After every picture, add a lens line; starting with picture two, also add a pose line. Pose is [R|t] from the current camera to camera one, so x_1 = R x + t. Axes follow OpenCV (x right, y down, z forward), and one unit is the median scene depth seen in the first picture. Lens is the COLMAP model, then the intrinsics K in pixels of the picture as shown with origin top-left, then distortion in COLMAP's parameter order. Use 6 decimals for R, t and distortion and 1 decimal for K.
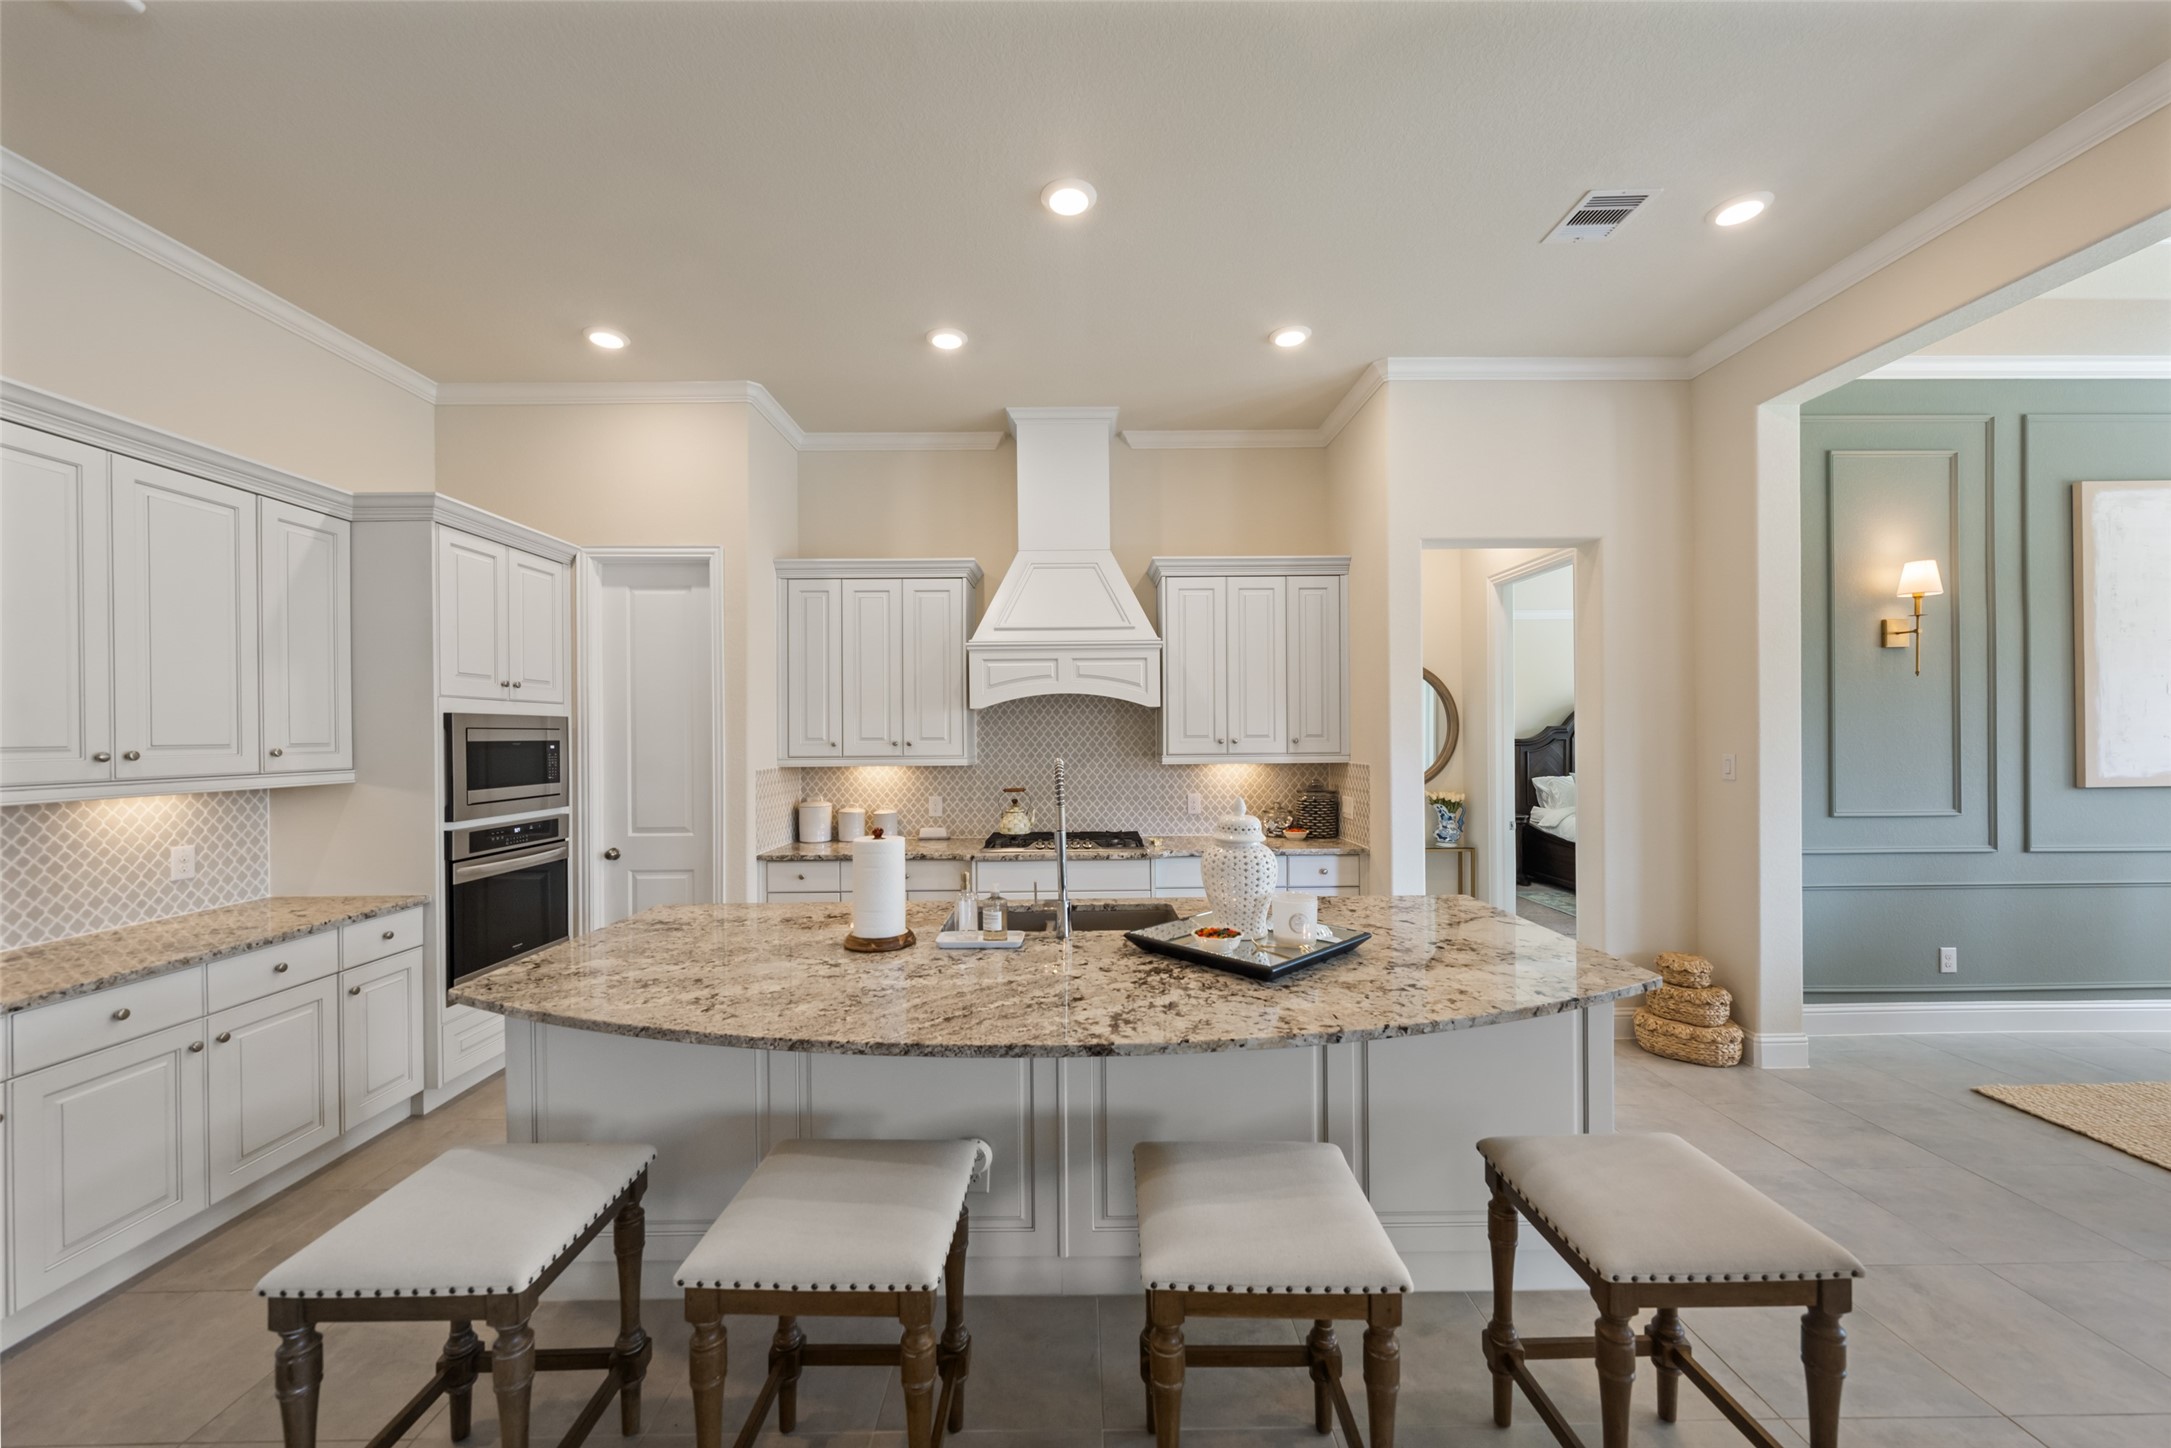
lens RADIAL K [[825.1, 0, 1080.5], [0, 825.1, 730.3], [0, 0, 1]] dist [-0.001601, -0.000274]
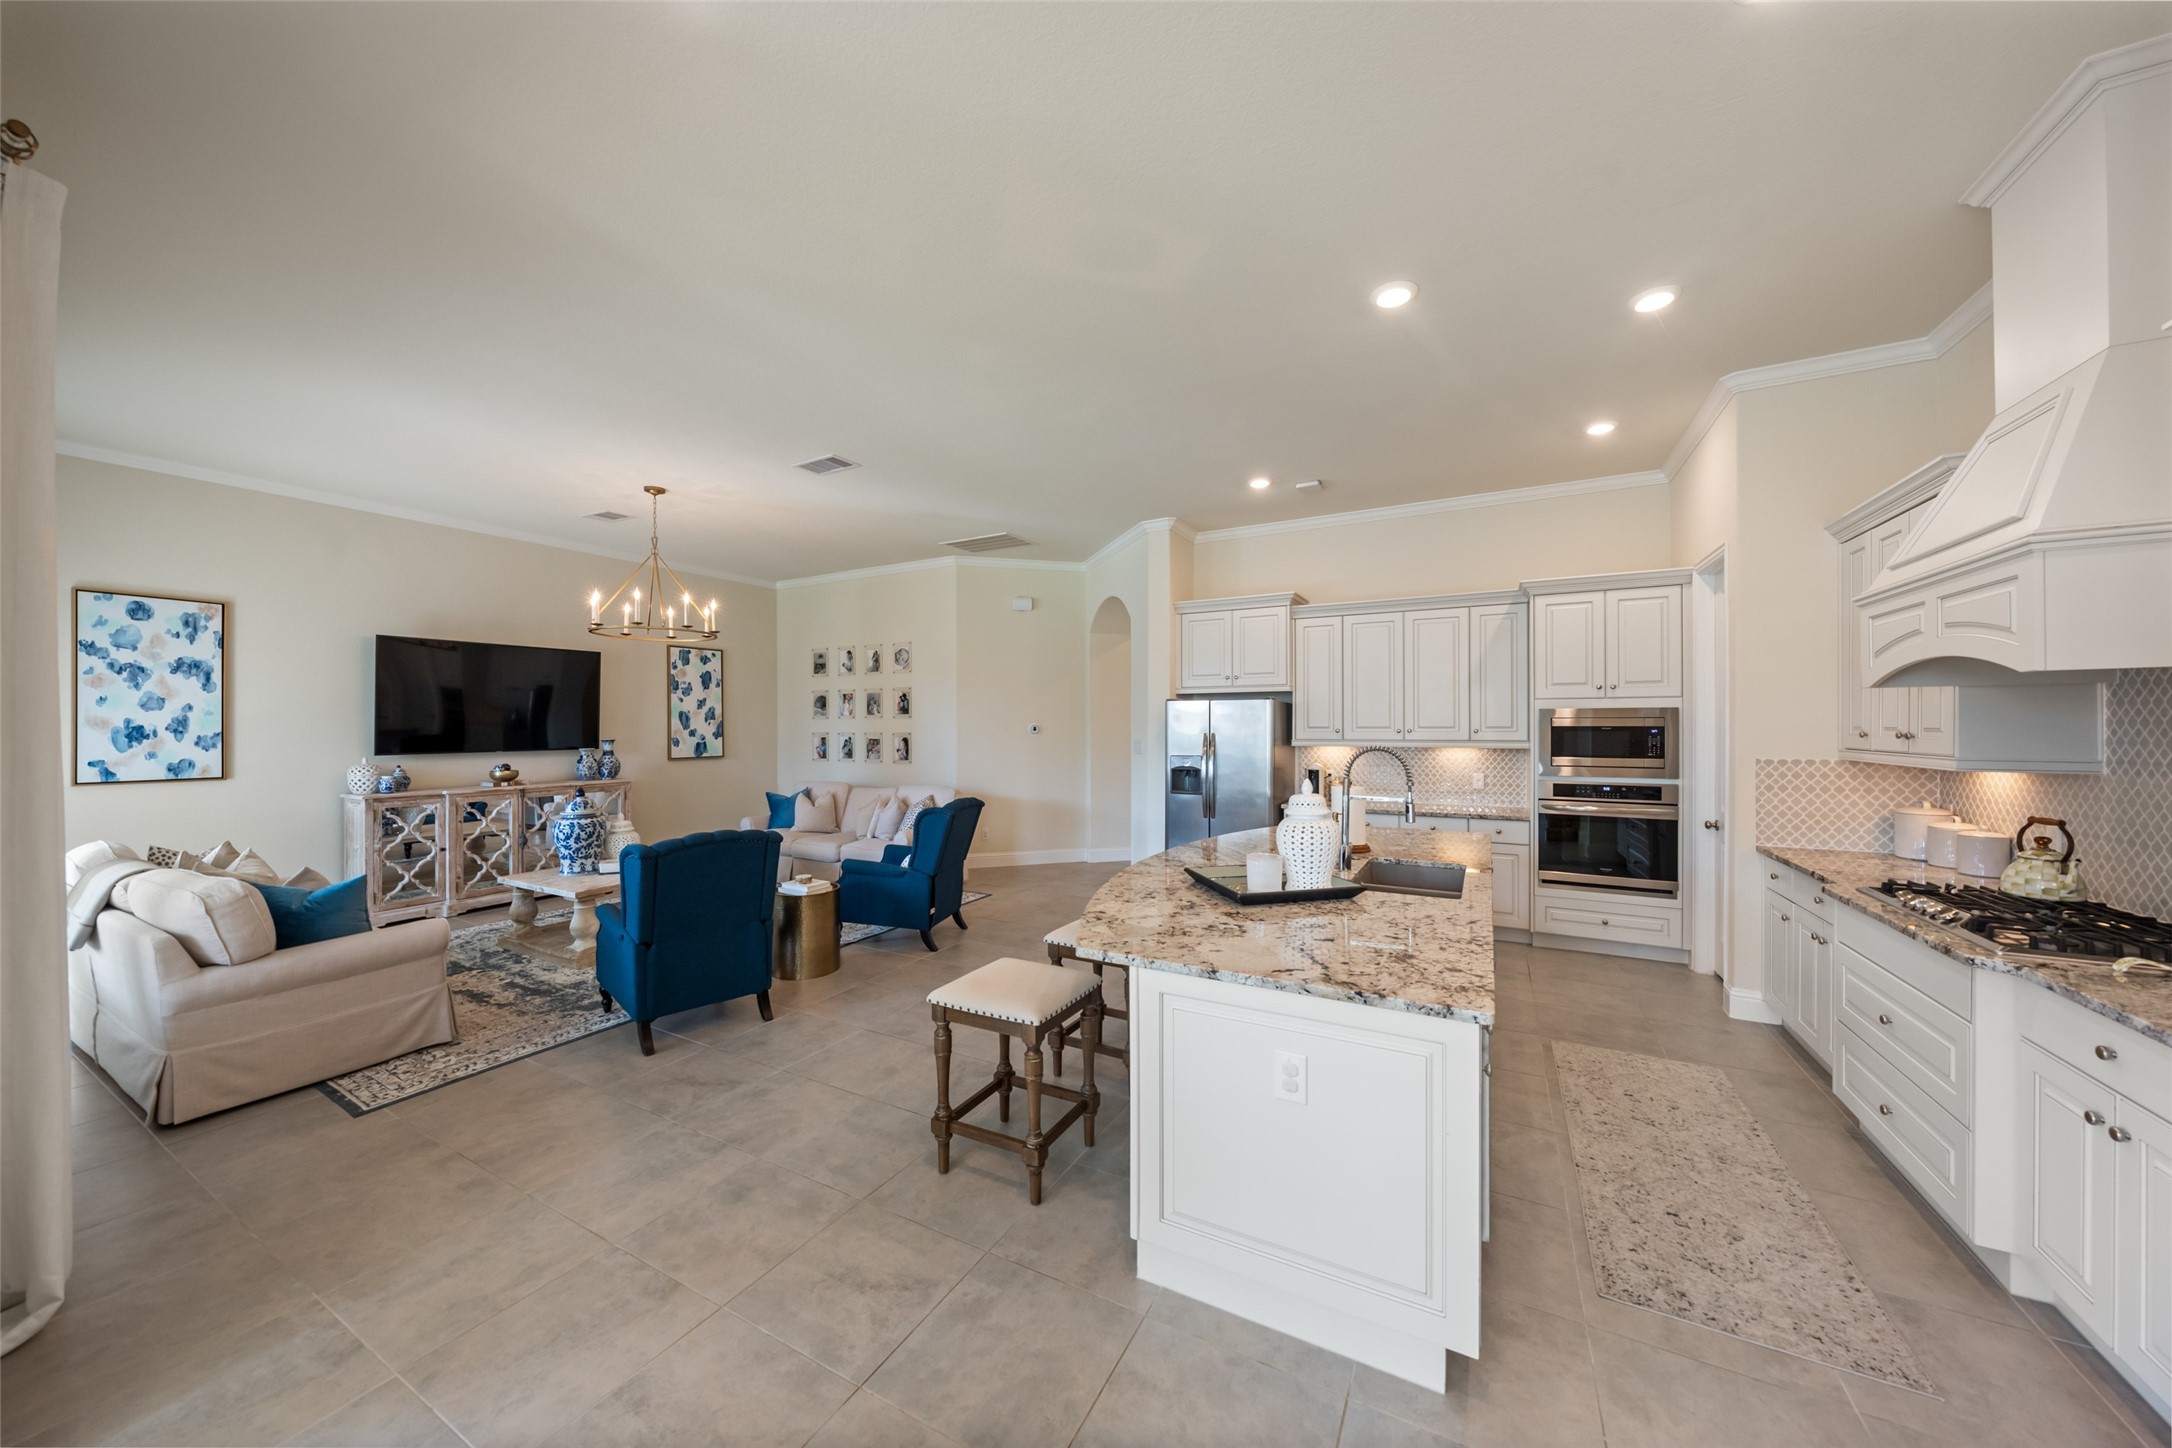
lens RADIAL K [[748.1, 0, 1095.8], [0, 748.1, 725.3], [0, 0, 1]] dist [-0.006383, 0.000578]
pose [[-0.488588, 0.009664, -0.872461, 0.763833], [0.008776, 0.999943, 0.006161, -0.004119], [0.872471, -0.004647, -0.488645, 0.750824]]
